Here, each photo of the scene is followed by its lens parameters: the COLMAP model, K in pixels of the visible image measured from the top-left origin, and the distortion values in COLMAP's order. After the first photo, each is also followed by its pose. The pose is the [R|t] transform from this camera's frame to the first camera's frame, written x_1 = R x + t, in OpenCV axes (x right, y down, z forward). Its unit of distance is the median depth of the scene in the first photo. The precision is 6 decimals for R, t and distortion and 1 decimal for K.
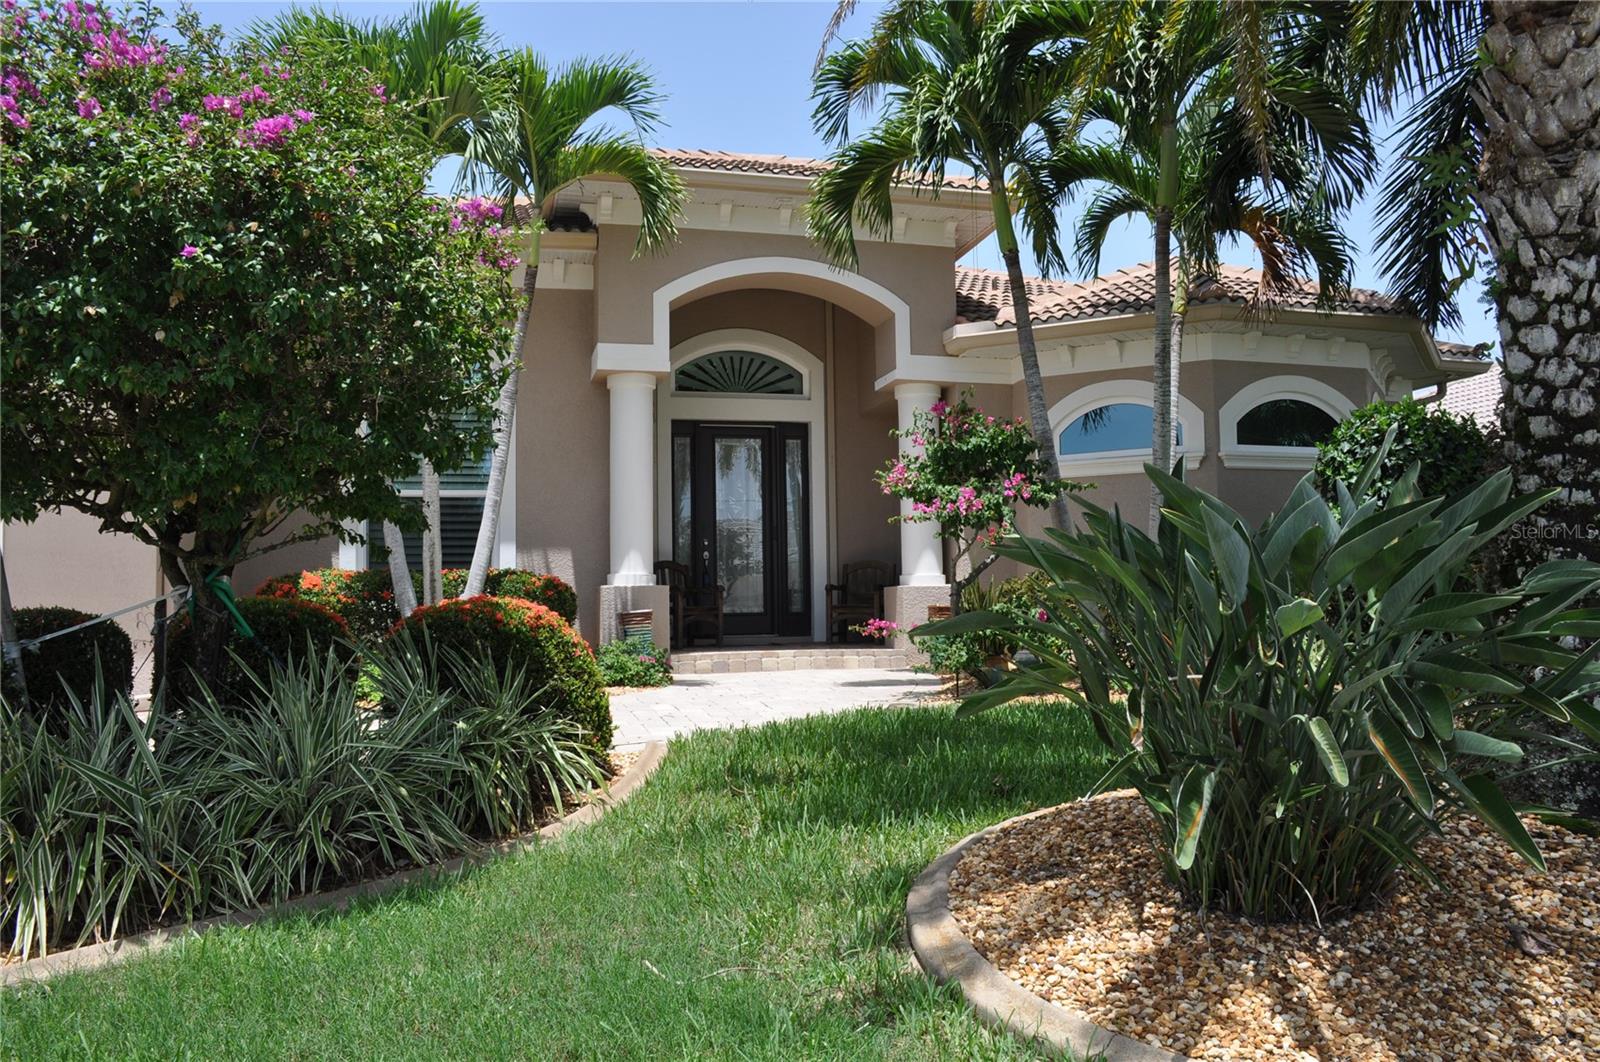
lens RADIAL K [[1232.6, 0, 798.4], [0, 1232.6, 563.2], [0, 0, 1]] dist [-0.146251, 0.100763]
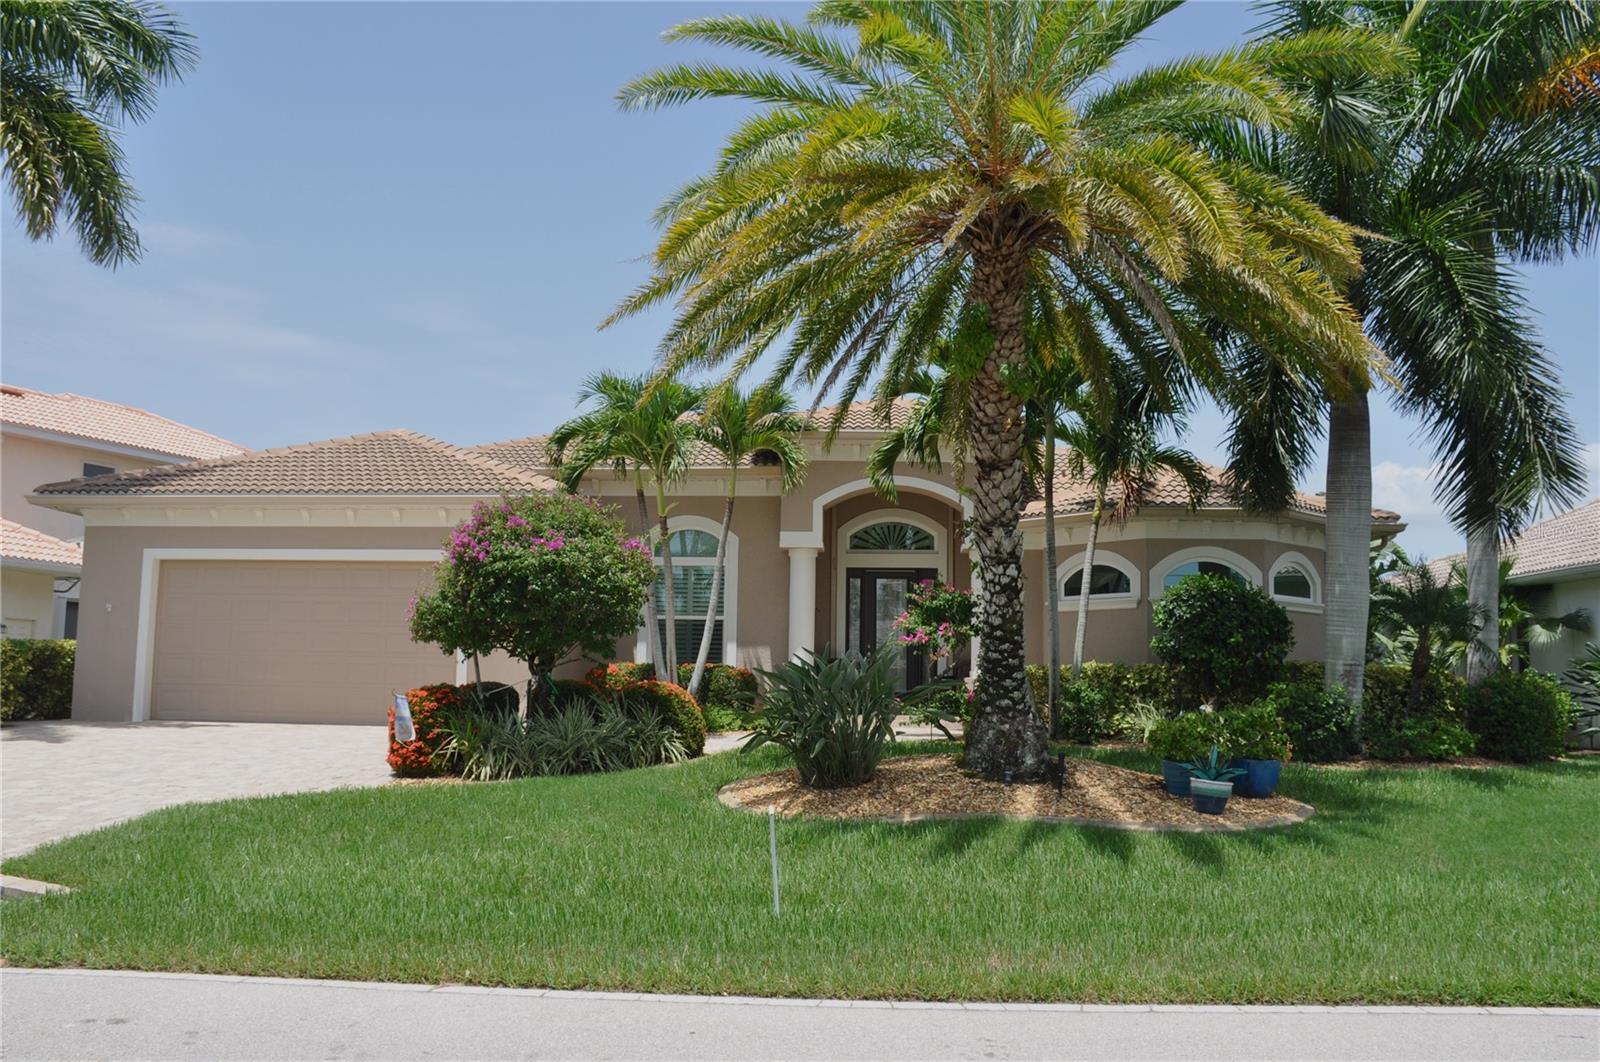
lens RADIAL K [[1274.2, 0, 802.1], [0, 1274.2, 565.9], [0, 0, 1]] dist [-0.133836, 0.116191]
pose [[0.952298, -0.003057, -0.305155, 0.709860], [-0.014513, 0.998365, -0.055295, -0.059134], [0.304825, 0.057086, 0.950696, -1.187088]]
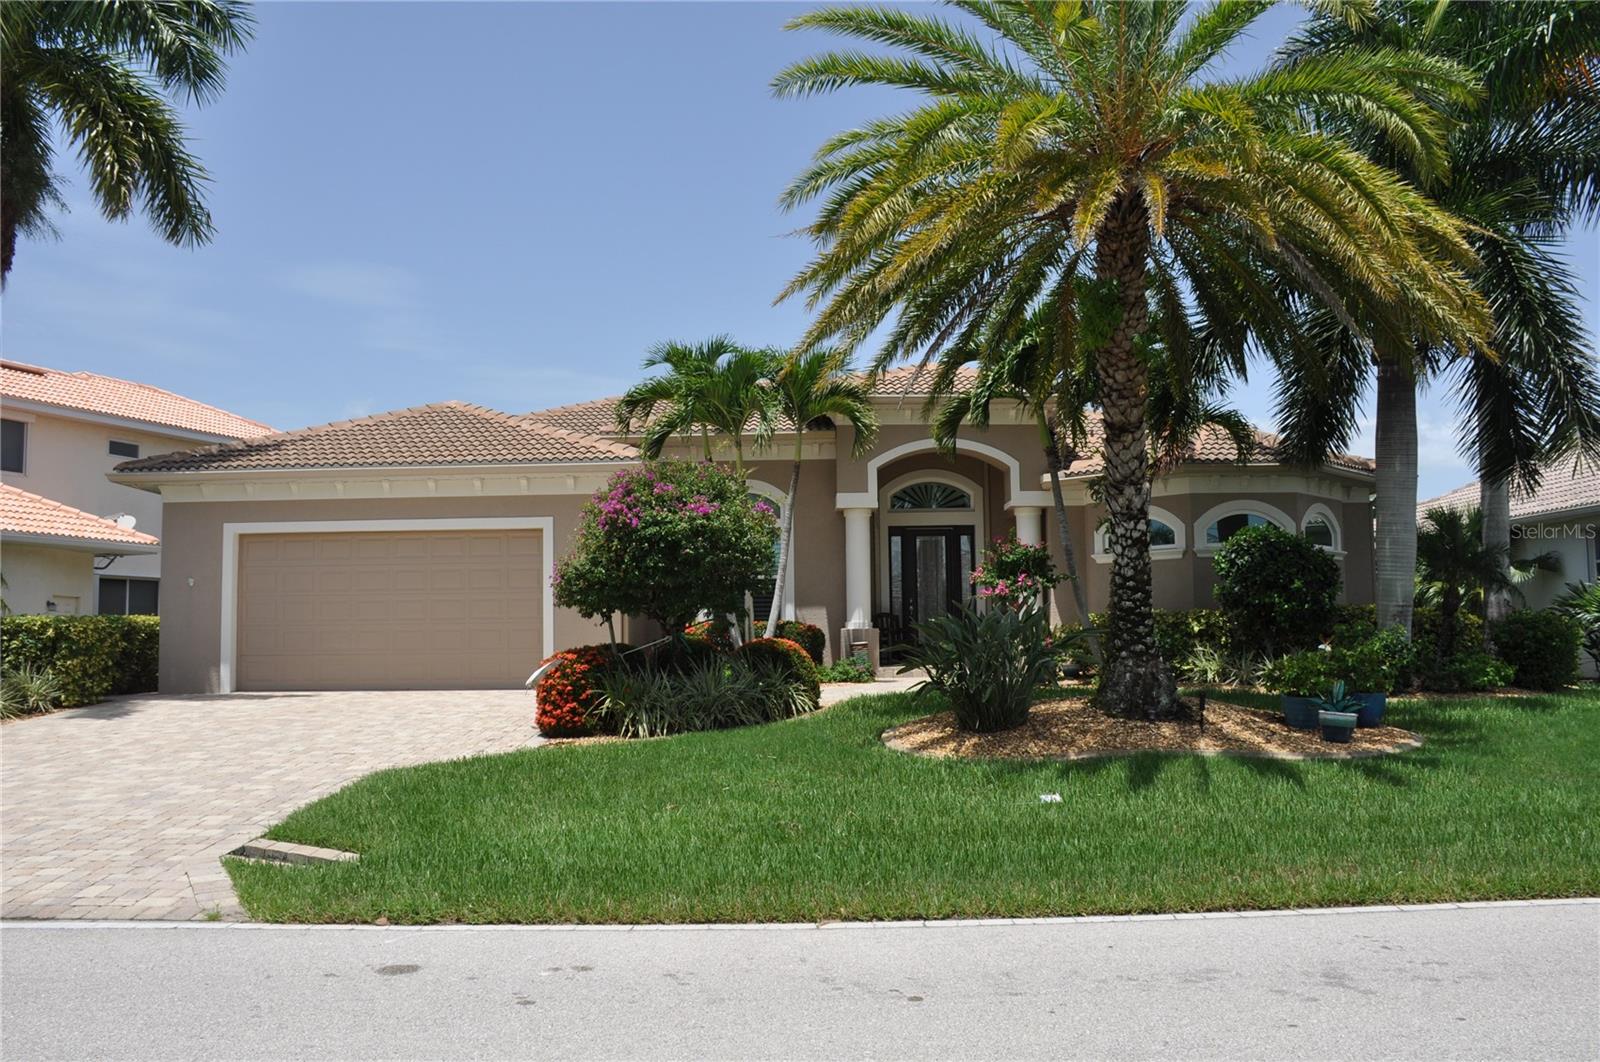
lens RADIAL K [[1232.6, 0, 798.4], [0, 1232.6, 563.2], [0, 0, 1]] dist [-0.146251, 0.100763]
pose [[0.969041, -0.016188, -0.246370, 0.389806], [0.010340, 0.999634, -0.025009, -0.057287], [0.246685, 0.021687, 0.968853, -1.323491]]
